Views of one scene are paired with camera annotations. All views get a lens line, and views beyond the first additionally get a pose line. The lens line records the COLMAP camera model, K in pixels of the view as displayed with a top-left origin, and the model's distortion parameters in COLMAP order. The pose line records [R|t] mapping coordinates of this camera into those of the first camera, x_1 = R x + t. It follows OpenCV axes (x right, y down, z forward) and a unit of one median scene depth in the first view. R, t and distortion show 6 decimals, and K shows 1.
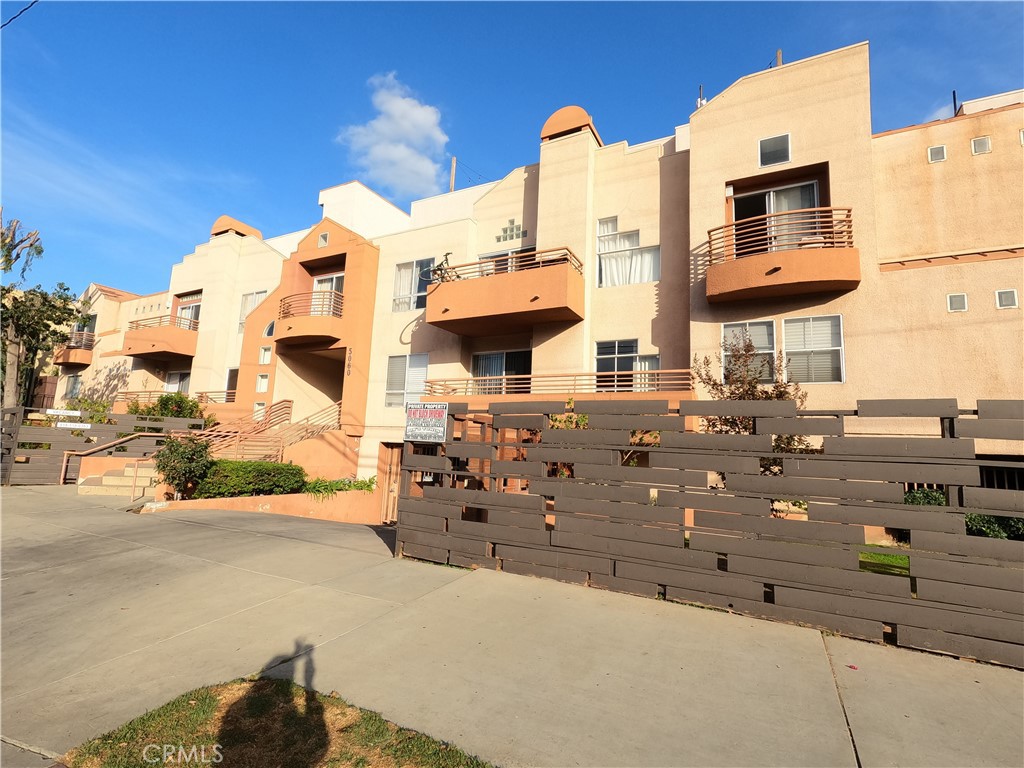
lens RADIAL K [[480.6, 0, 513.0], [0, 480.6, 385.9], [0, 0, 1]] dist [0.000087, -0.000014]
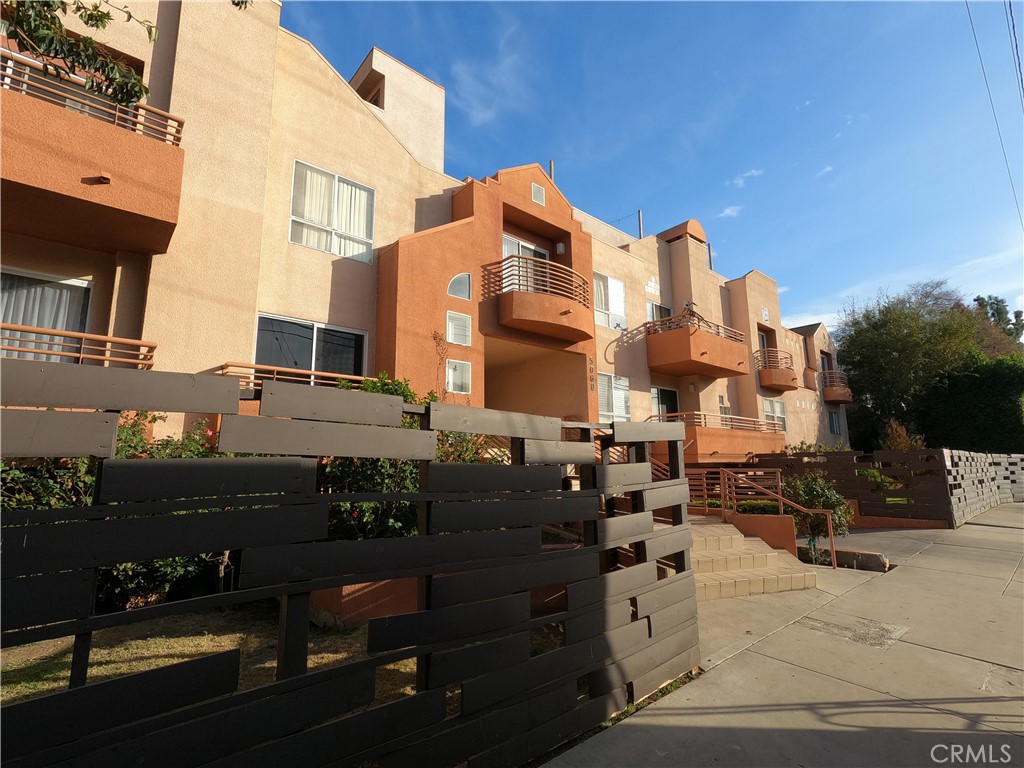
lens RADIAL K [[480.6, 0, 510.3], [0, 480.6, 383.0], [0, 0, 1]] dist [0.000087, -0.000014]
pose [[0.370135, 0.108732, 0.922593, -1.015425], [-0.107051, 0.991503, -0.073906, 0.036928], [-0.922790, -0.071409, 0.378629, 0.716180]]
